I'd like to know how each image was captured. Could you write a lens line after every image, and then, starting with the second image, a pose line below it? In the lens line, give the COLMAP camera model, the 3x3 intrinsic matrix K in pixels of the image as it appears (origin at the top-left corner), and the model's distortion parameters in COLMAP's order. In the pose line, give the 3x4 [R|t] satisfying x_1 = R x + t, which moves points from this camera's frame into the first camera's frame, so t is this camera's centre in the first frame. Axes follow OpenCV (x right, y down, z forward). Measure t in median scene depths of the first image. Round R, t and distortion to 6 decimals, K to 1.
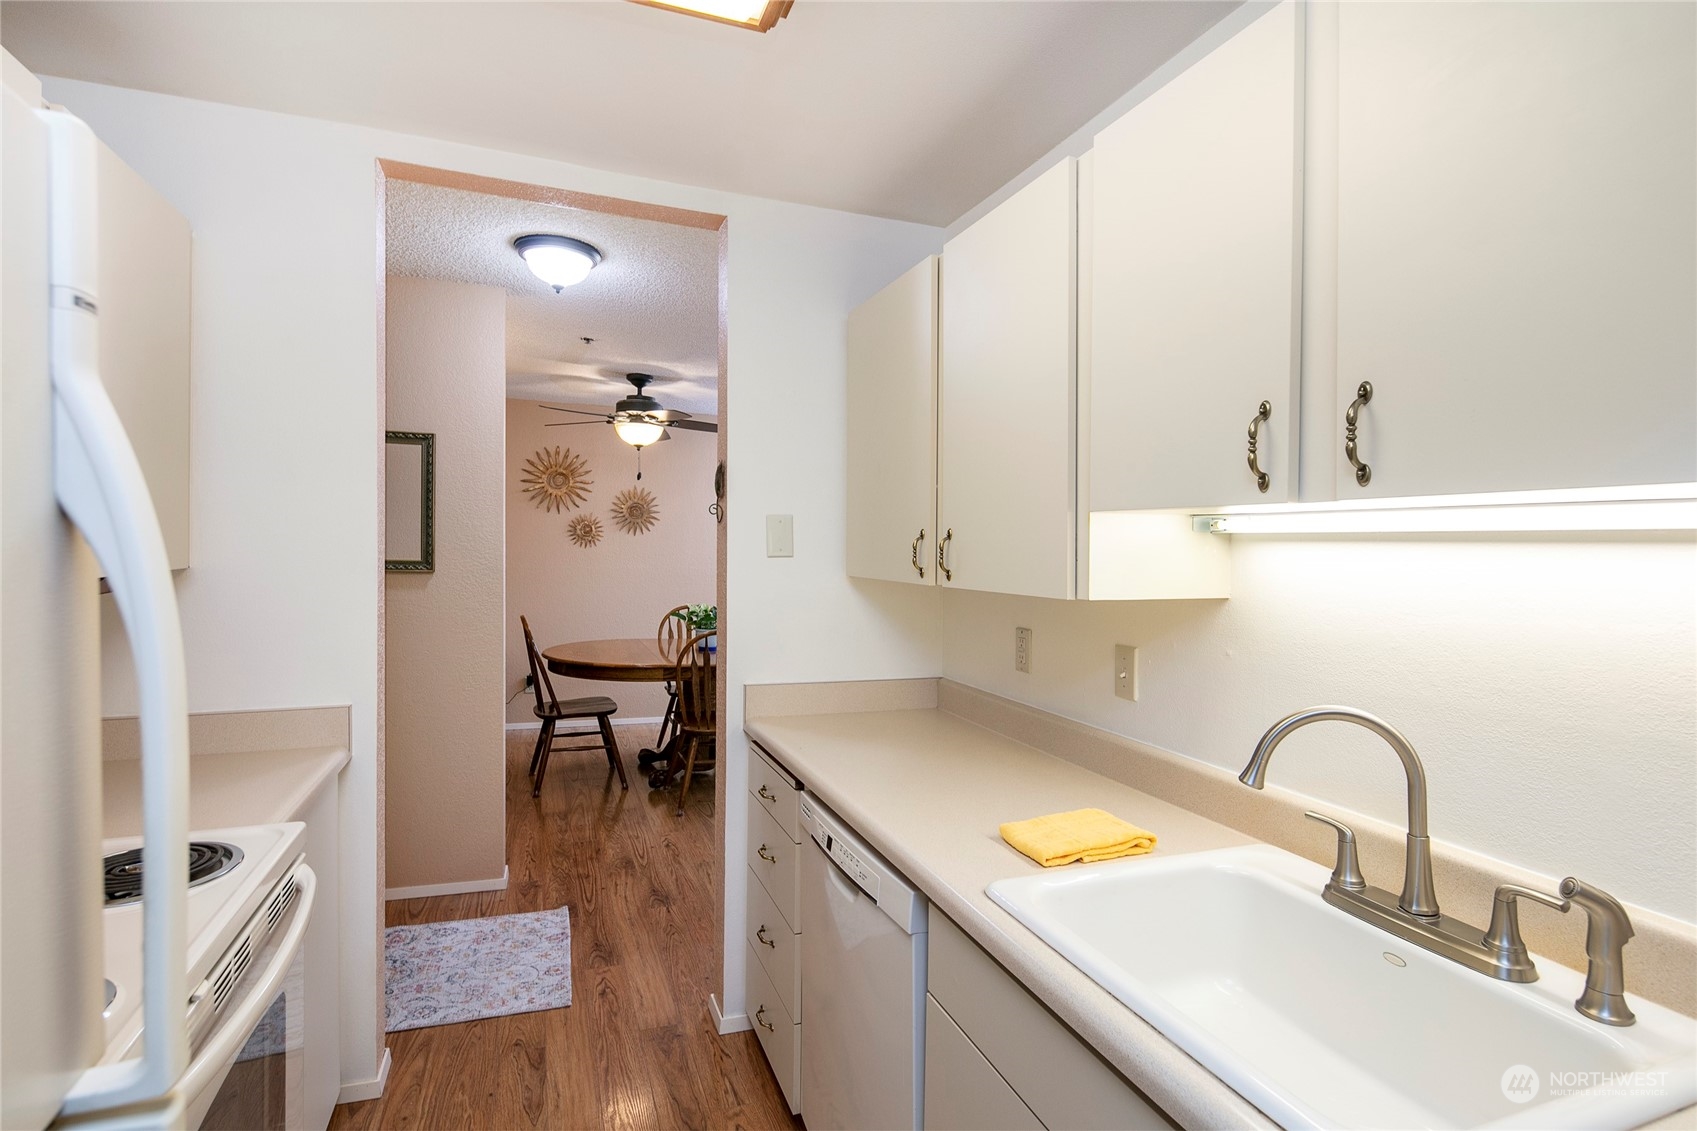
lens RADIAL K [[832.0, 0, 852.6], [0, 832.0, 556.6], [0, 0, 1]] dist [0.010814, -0.012195]
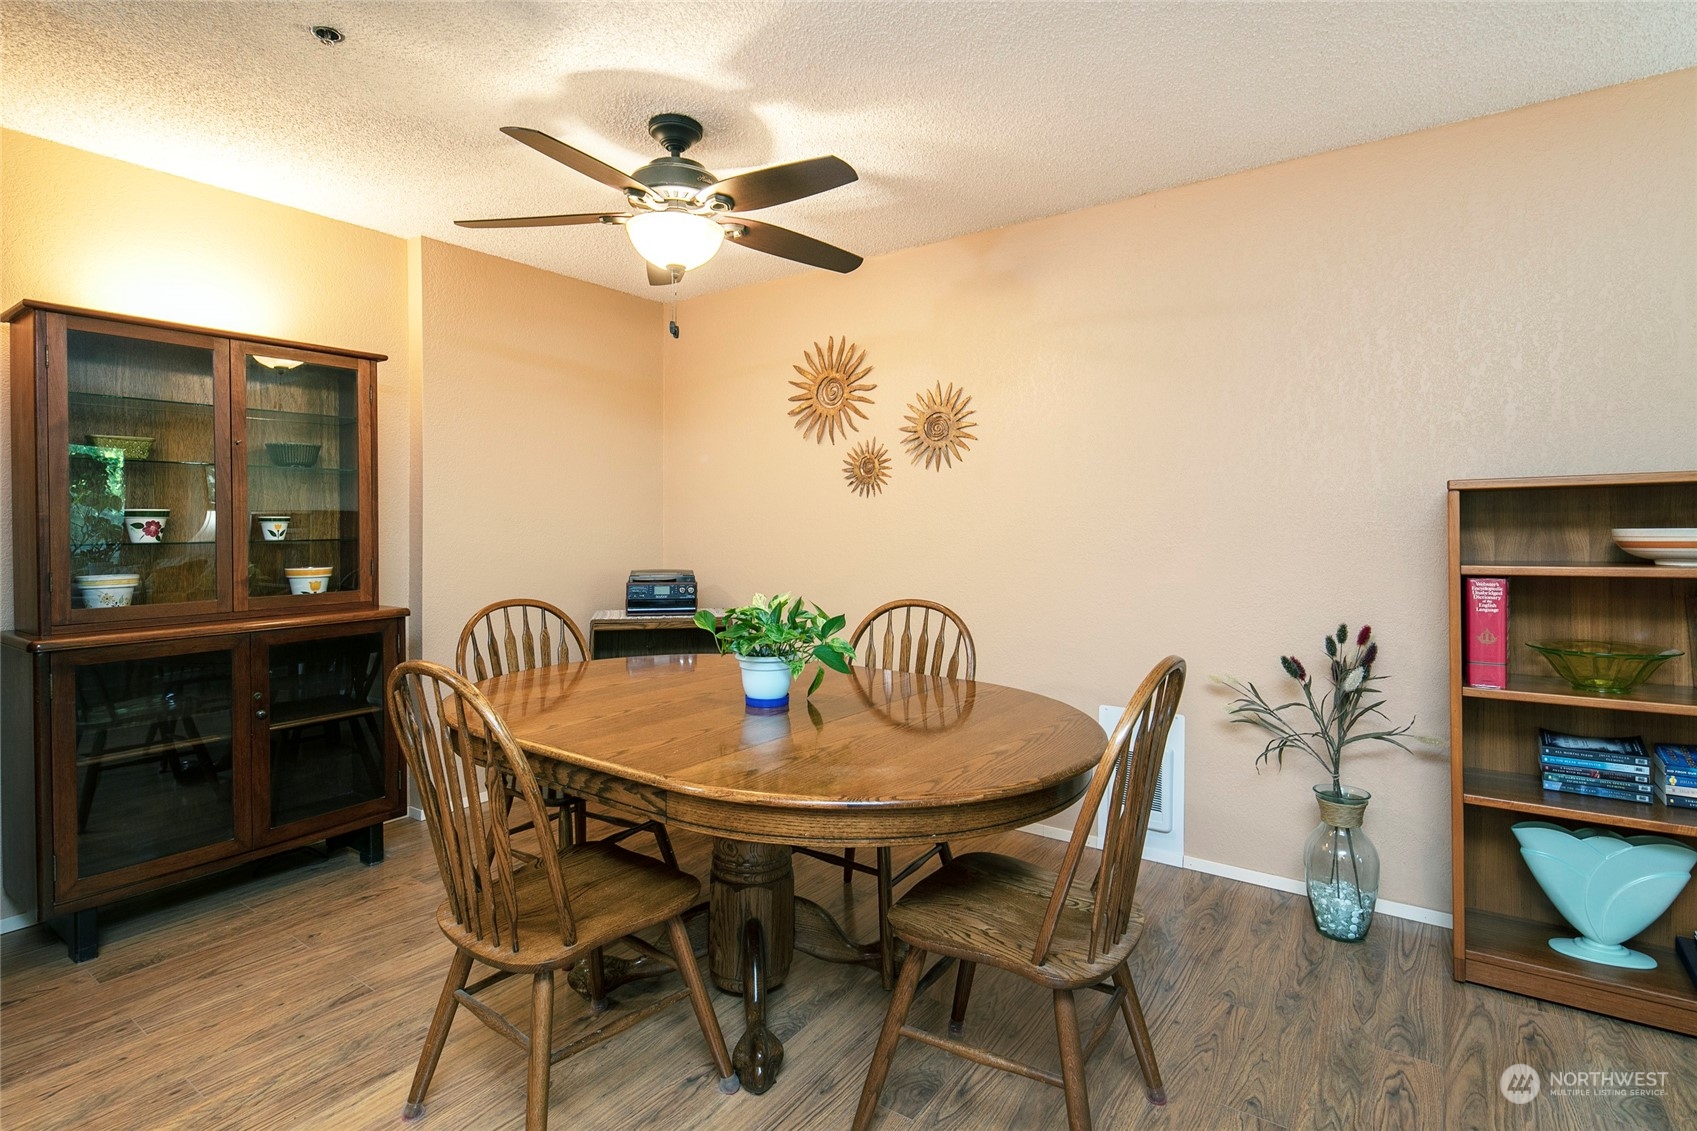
lens RADIAL K [[769.6, 0, 847.2], [0, 769.6, 518.8], [0, 0, 1]] dist [0.001733, 0.000354]
pose [[0.546519, -0.021136, -0.837180, 0.142856], [0.000514, 0.999690, -0.024904, 0.020847], [0.837447, 0.013180, 0.546360, 0.683804]]
